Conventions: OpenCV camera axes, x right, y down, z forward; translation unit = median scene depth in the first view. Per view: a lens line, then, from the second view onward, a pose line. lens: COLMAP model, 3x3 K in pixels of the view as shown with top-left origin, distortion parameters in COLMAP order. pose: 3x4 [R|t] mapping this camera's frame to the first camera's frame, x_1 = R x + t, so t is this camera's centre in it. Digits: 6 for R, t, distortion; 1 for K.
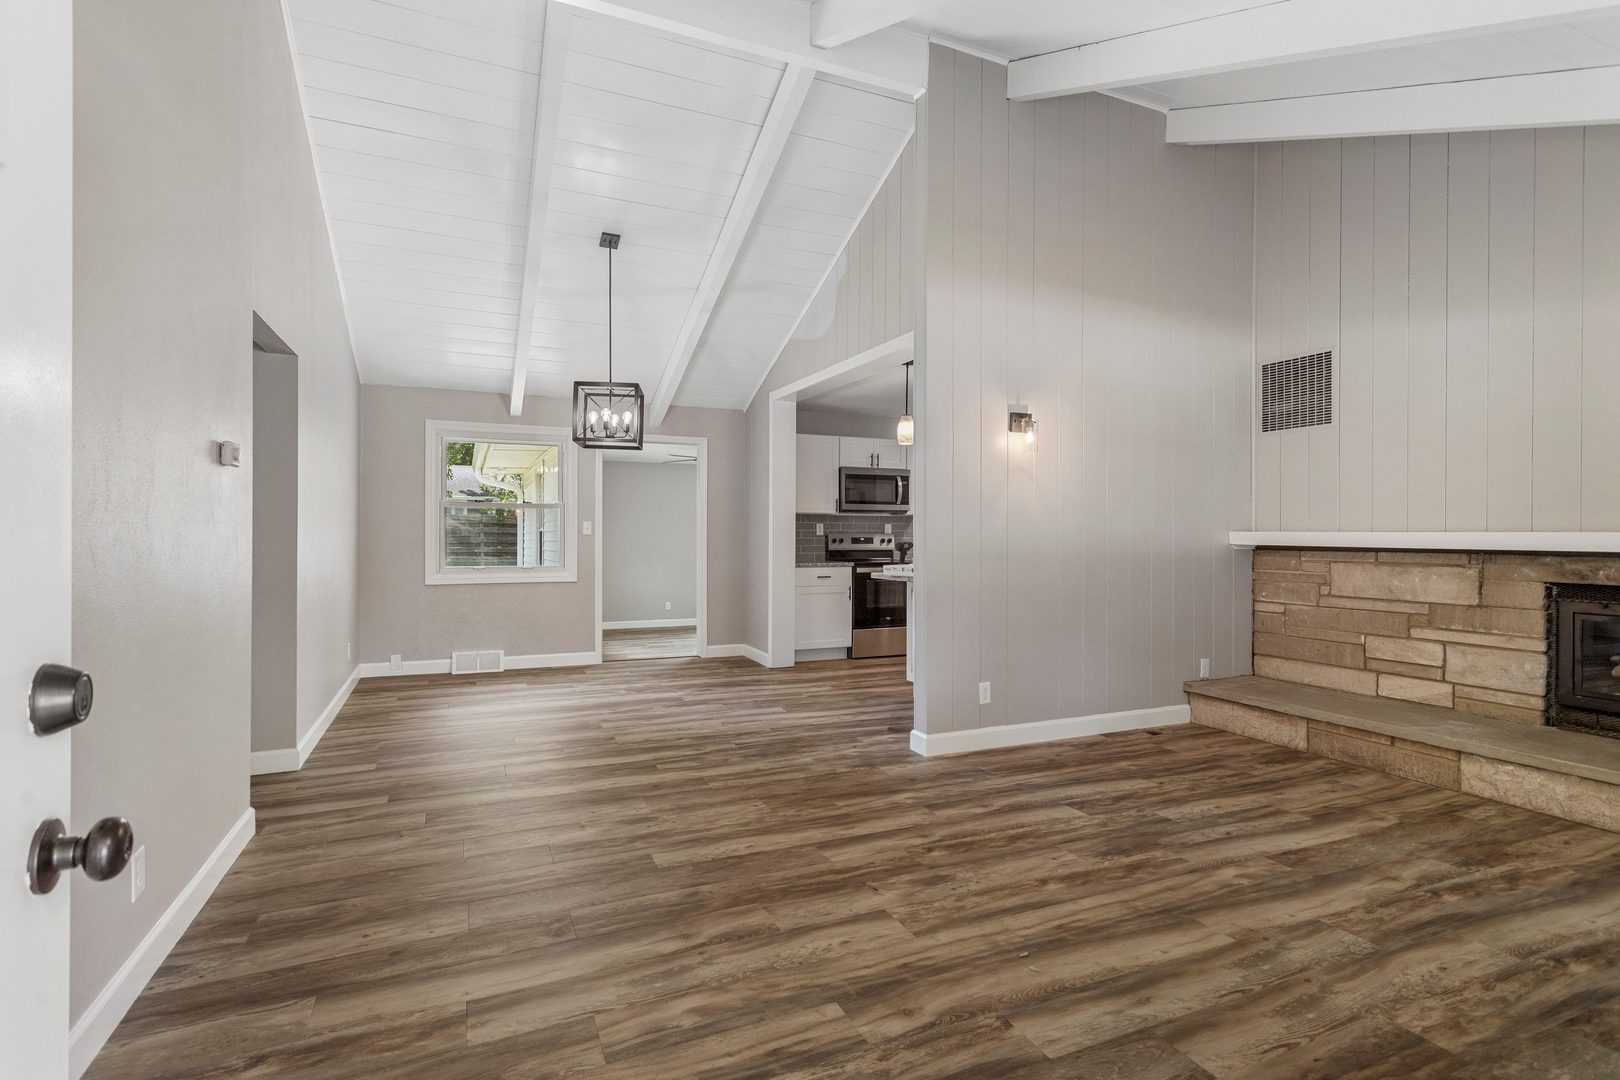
lens RADIAL K [[769.3, 0, 810.0], [0, 769.3, 540.0], [0, 0, 1]] dist [0.001707, 0.000875]
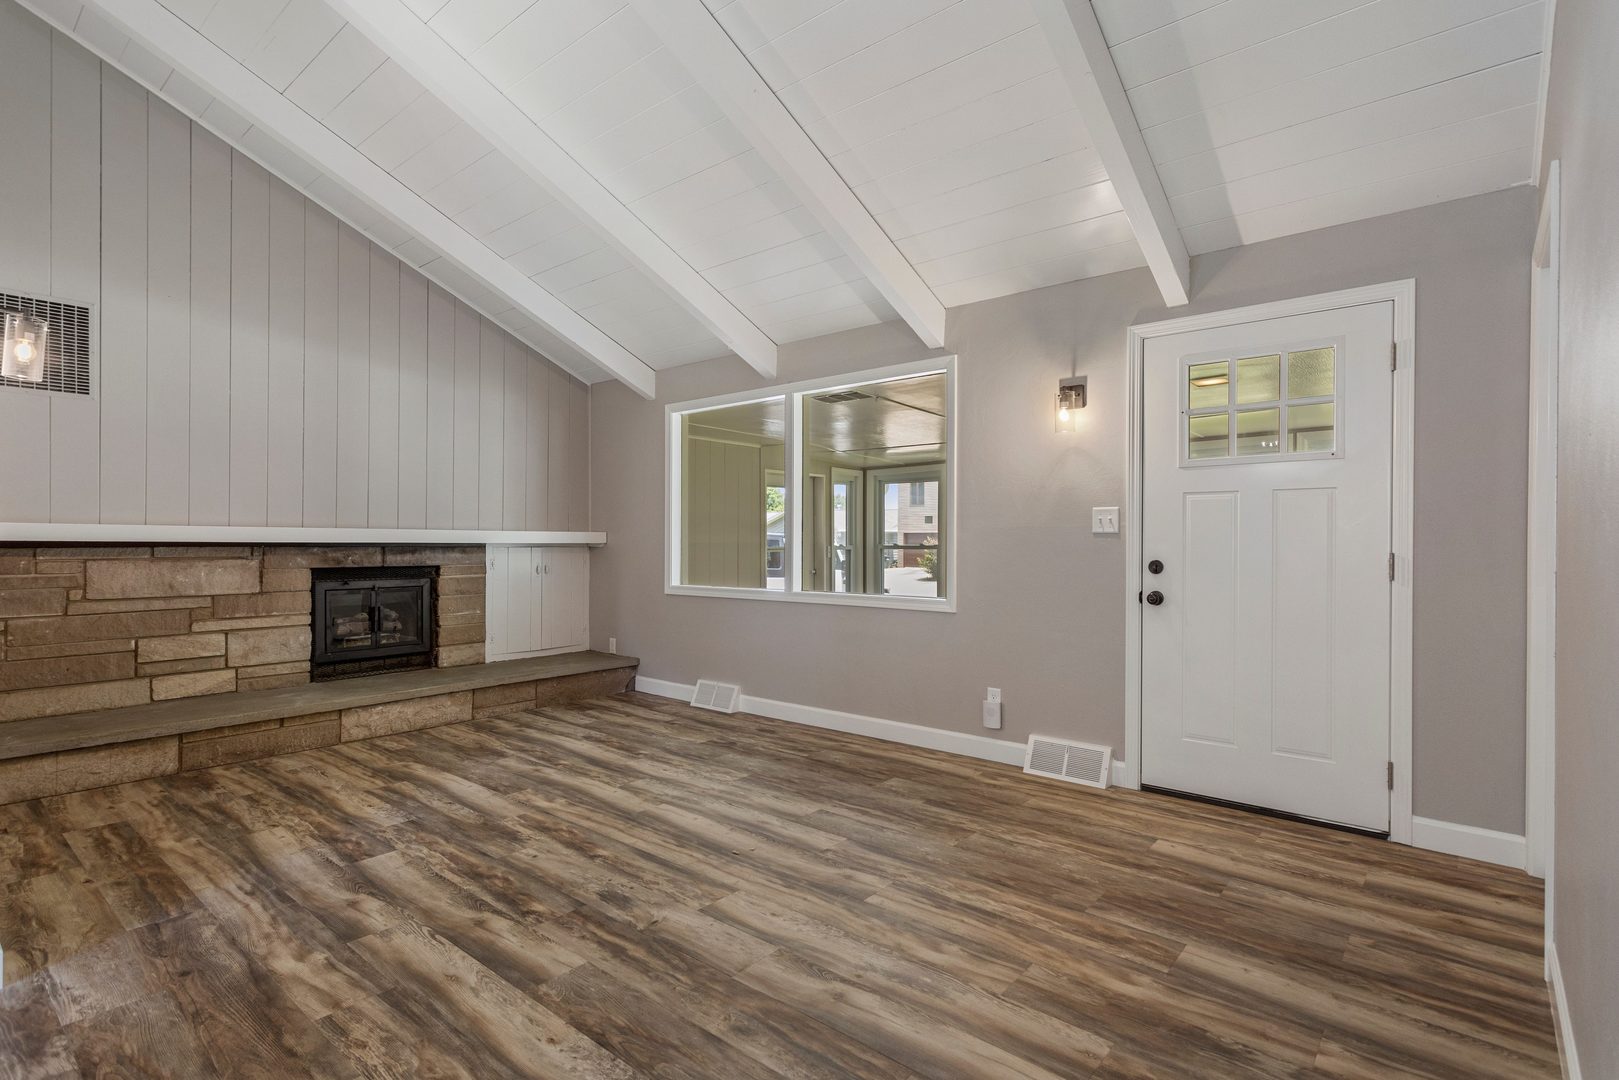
lens RADIAL K [[789.4, 0, 804.2], [0, 789.4, 552.9], [0, 0, 1]] dist [0.003551, 0.001126]
pose [[-0.432981, -0.019535, 0.901191, -0.481227], [0.000060, 0.999765, 0.021701, 0.002004], [-0.901403, 0.009450, -0.432878, 0.733209]]
